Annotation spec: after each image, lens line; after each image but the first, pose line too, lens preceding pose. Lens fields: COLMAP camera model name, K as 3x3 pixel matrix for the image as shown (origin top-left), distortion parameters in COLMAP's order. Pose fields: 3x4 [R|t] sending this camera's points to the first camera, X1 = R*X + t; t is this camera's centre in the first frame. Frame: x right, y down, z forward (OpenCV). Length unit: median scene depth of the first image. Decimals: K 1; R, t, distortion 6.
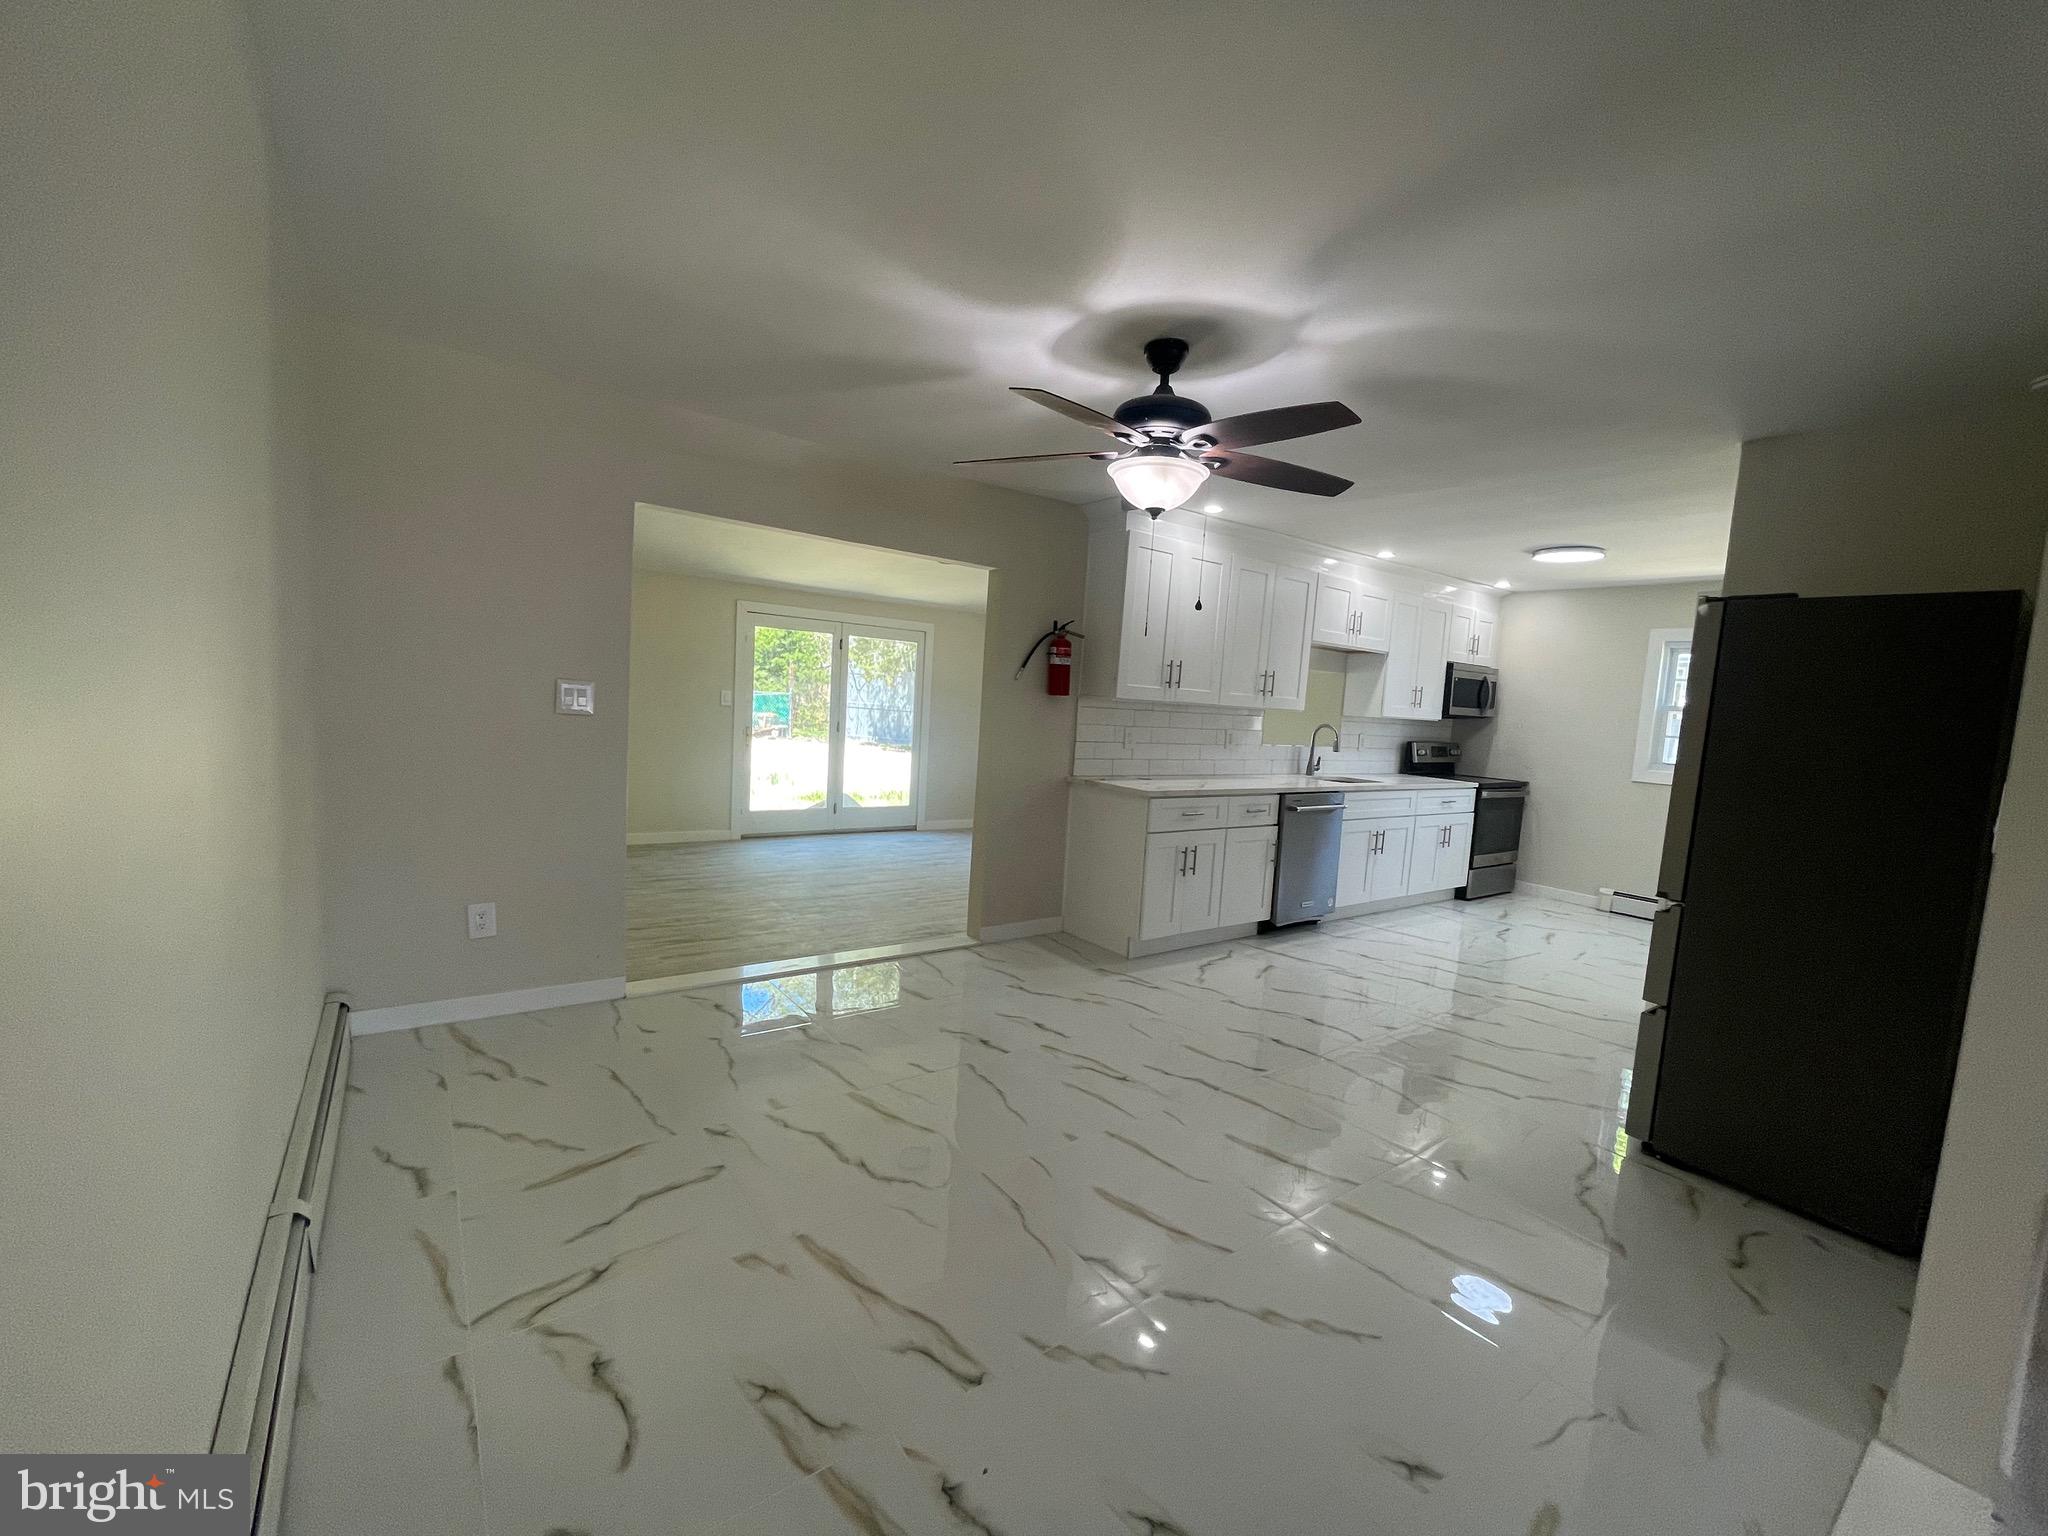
lens RADIAL K [[834.8, 0, 1021.3], [0, 834.8, 767.2], [0, 0, 1]] dist [-0.000799, 0.000233]
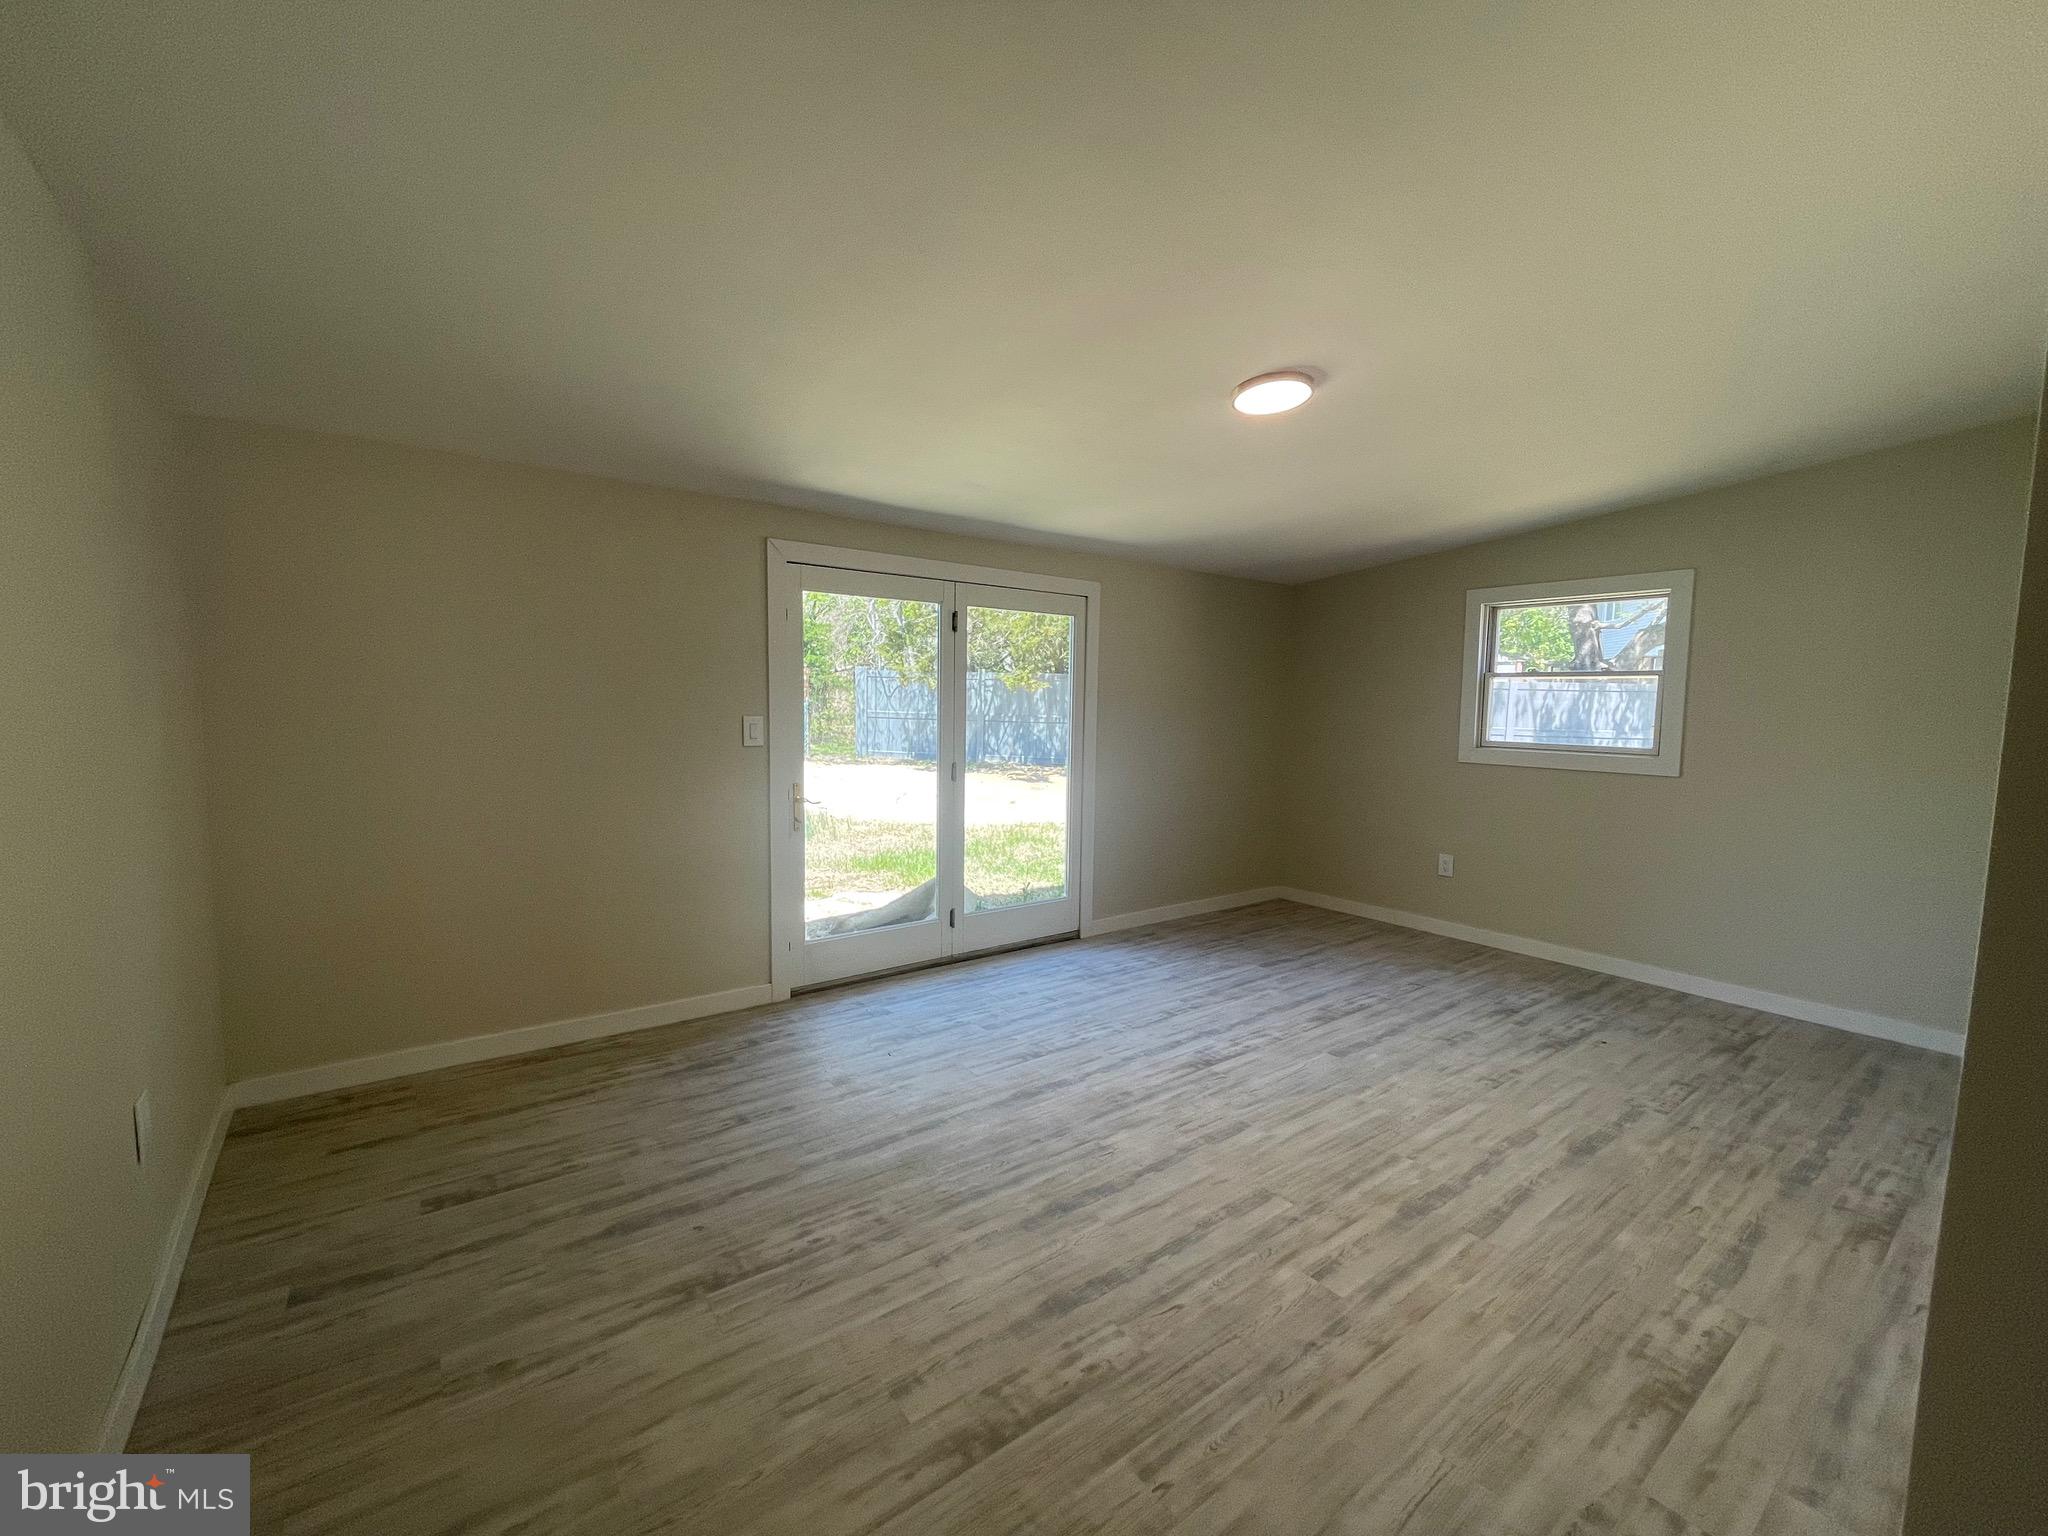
lens RADIAL K [[834.8, 0, 1021.3], [0, 834.8, 767.2], [0, 0, 1]] dist [-0.000799, 0.000233]
pose [[0.999156, -0.041005, 0.002511, -0.248709], [0.040997, 0.999154, 0.003152, -0.072214], [-0.002638, -0.003046, 0.999992, 0.632246]]
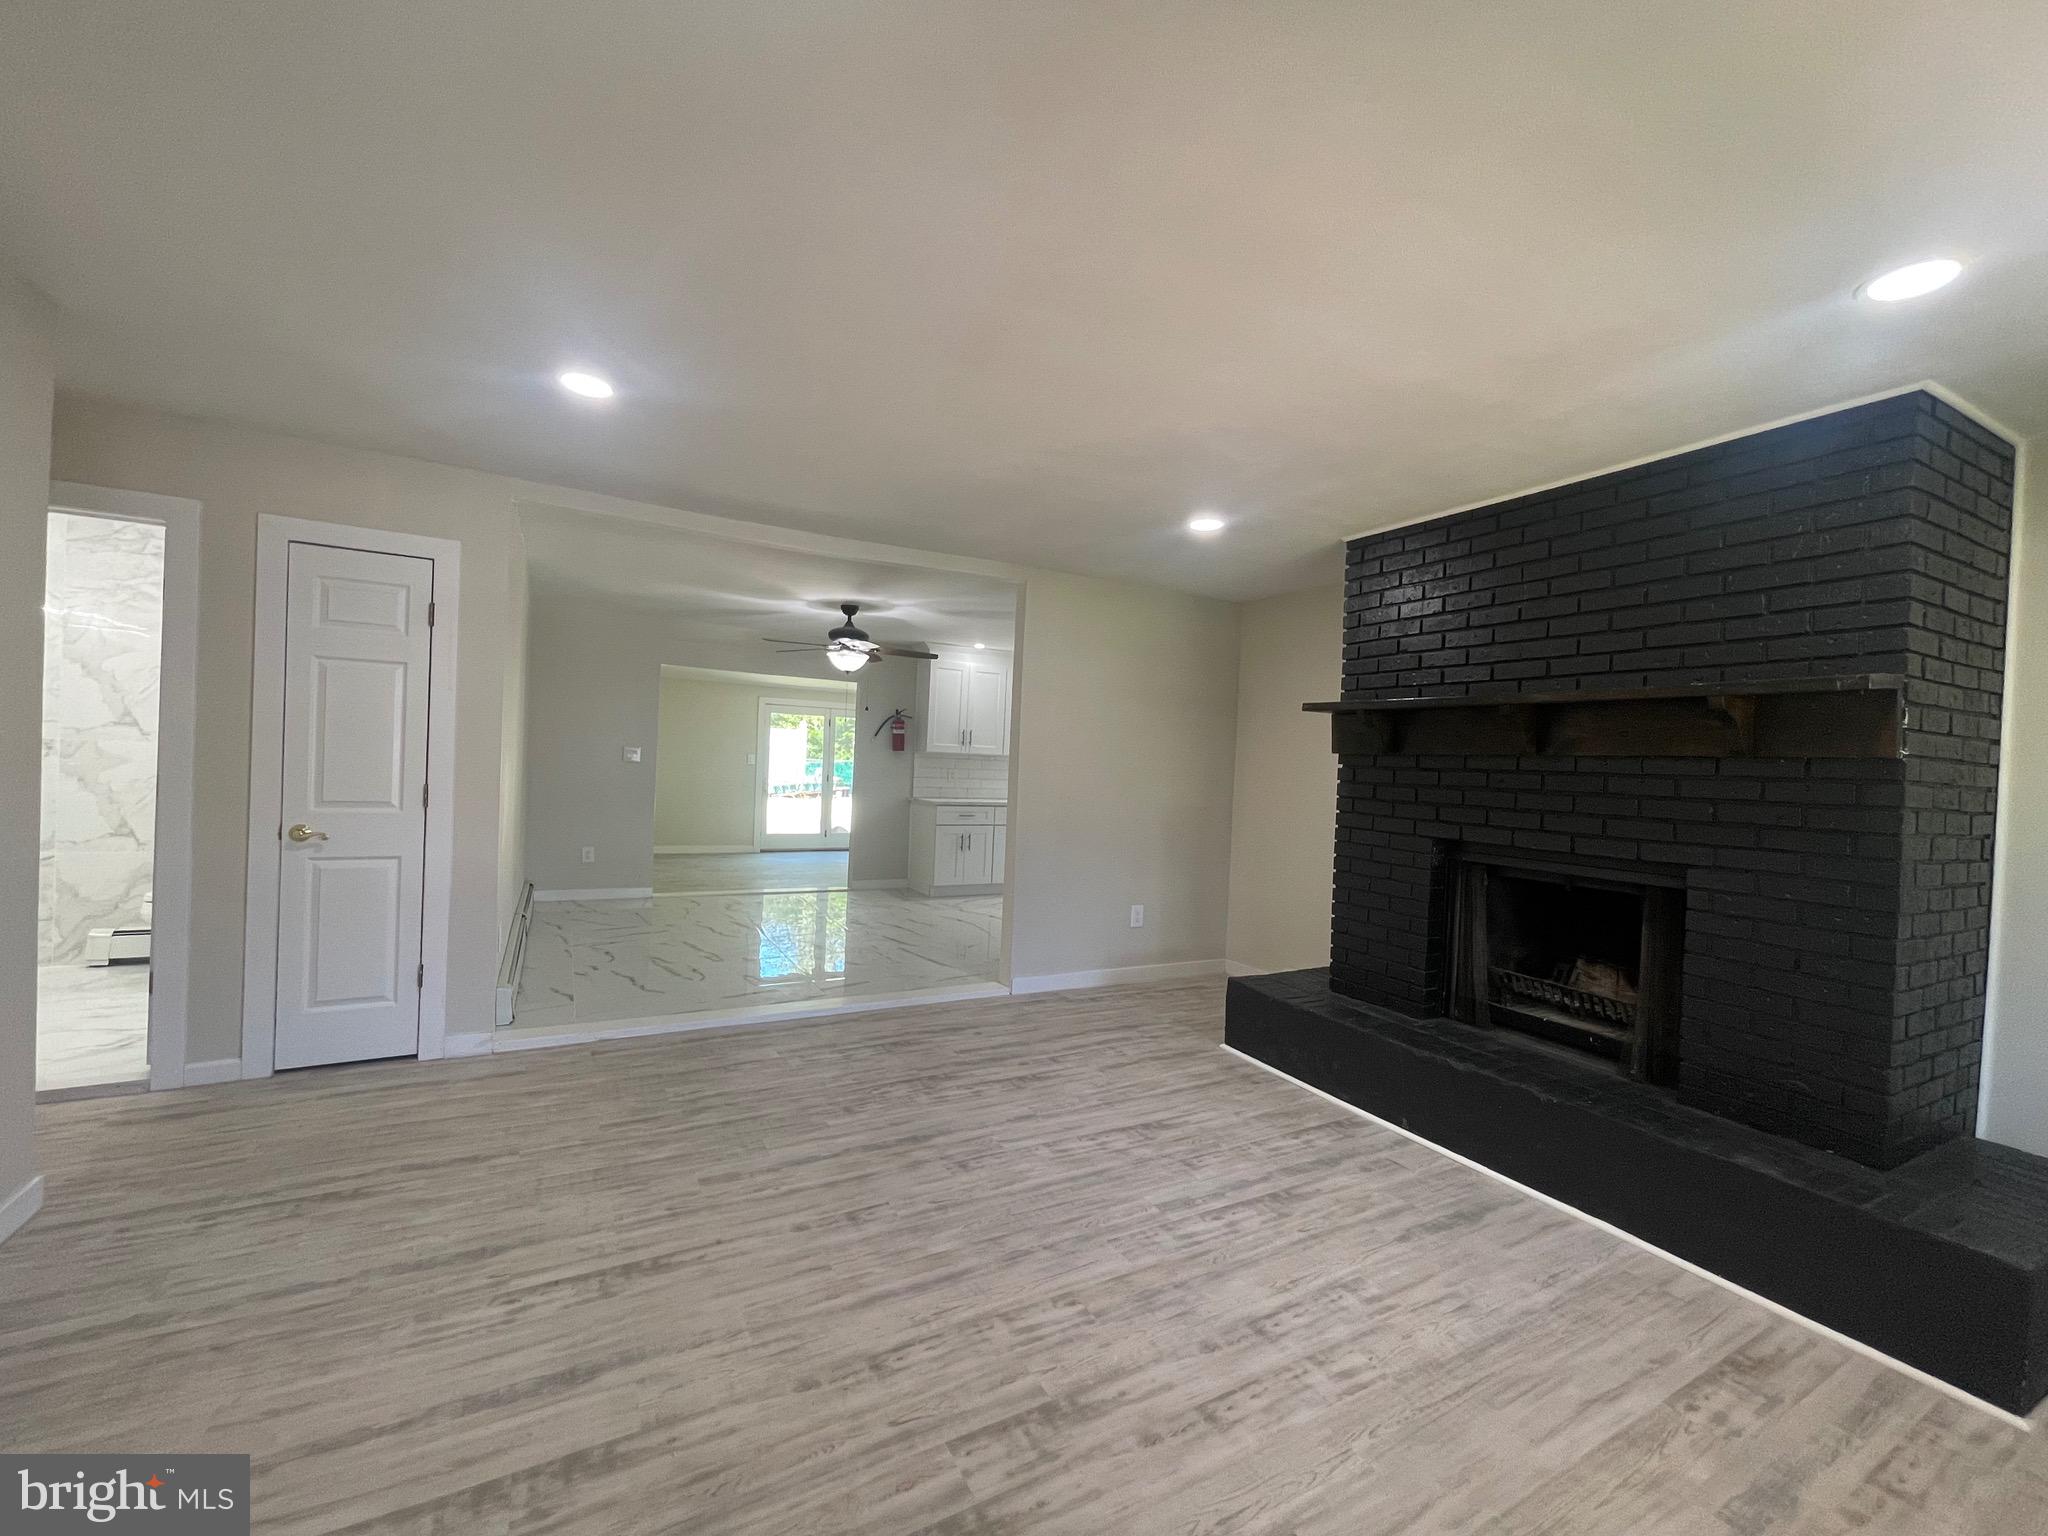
lens RADIAL K [[834.8, 0, 1021.3], [0, 834.8, 767.2], [0, 0, 1]] dist [-0.000799, 0.000233]
pose [[0.991735, -0.017140, -0.127155, 0.436943], [0.006813, 0.996674, -0.081212, 0.078020], [0.128124, 0.079674, 0.988553, -0.596064]]
